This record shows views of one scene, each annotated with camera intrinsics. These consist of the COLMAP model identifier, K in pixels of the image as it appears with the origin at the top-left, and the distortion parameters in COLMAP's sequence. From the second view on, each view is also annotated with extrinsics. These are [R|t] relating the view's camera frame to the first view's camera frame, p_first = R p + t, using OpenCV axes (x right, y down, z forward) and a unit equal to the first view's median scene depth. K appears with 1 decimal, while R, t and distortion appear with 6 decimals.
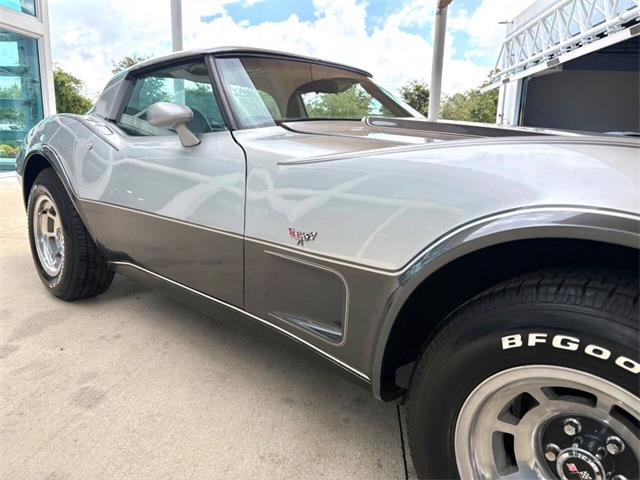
lens RADIAL K [[461.6, 0, 321.4], [0, 461.6, 236.5], [0, 0, 1]] dist [0.004157, 0.002385]
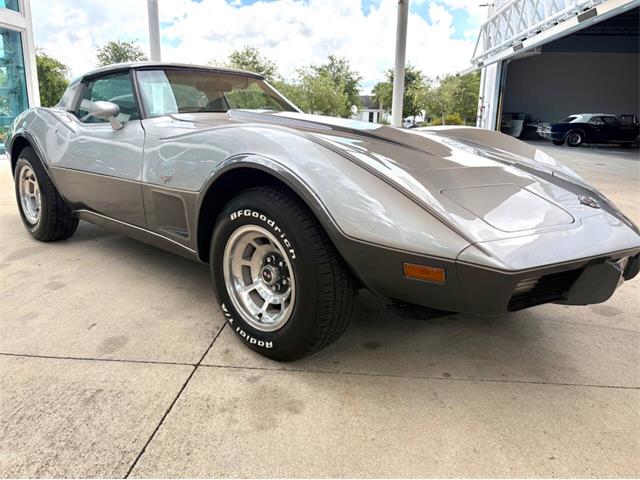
lens RADIAL K [[469.1, 0, 319.2], [0, 469.1, 234.7], [0, 0, 1]] dist [0.011378, -0.003440]
pose [[0.999959, -0.008173, 0.003996, 0.270532], [0.008065, 0.999615, 0.026552, 0.086153], [-0.004212, -0.026518, 0.999639, -0.419332]]
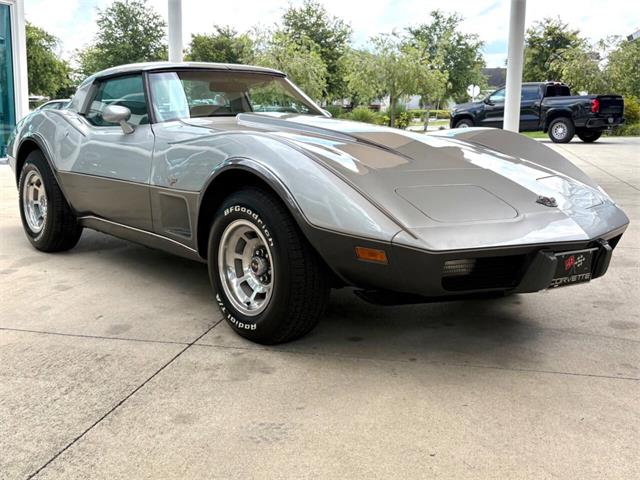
lens RADIAL K [[748.7, 0, 320.0], [0, 748.7, 240.0], [0, 0, 1]] dist [0.131441, -0.430403]
pose [[0.991074, 0.007139, -0.133124, 0.484069], [-0.012336, 0.999192, -0.038254, 0.174974], [0.132744, 0.039555, 0.990361, -0.984485]]
